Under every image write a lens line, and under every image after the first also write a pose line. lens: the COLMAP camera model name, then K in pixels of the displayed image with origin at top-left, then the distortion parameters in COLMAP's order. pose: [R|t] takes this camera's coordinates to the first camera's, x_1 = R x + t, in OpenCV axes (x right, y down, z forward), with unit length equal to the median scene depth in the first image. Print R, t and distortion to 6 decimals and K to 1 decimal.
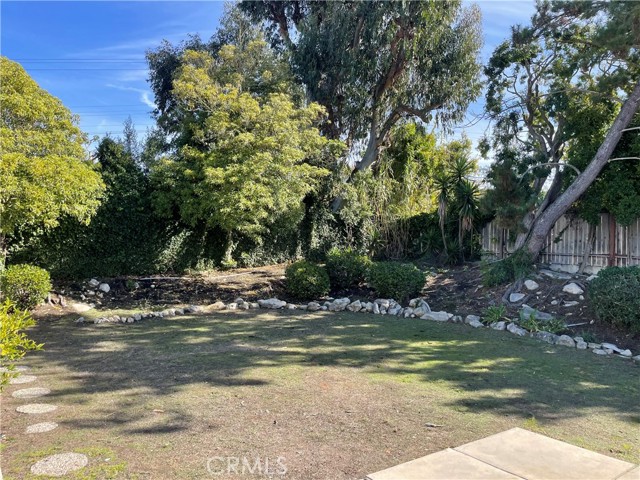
lens RADIAL K [[485.0, 0, 320.0], [0, 485.0, 240.0], [0, 0, 1]] dist [0.120317, -0.147433]
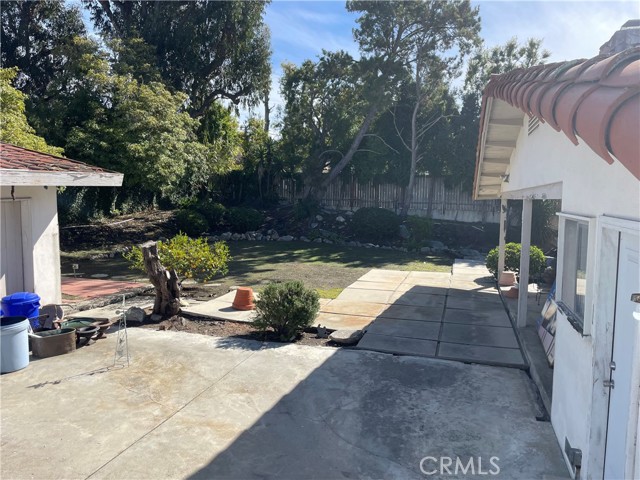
lens RADIAL K [[485.0, 0, 320.0], [0, 485.0, 240.0], [0, 0, 1]] dist [0.120317, -0.147433]
pose [[0.819166, -0.075125, 0.568616, -0.603324], [-0.002054, 0.990994, 0.133888, -0.067527], [-0.573553, -0.110844, 0.811634, -0.450314]]
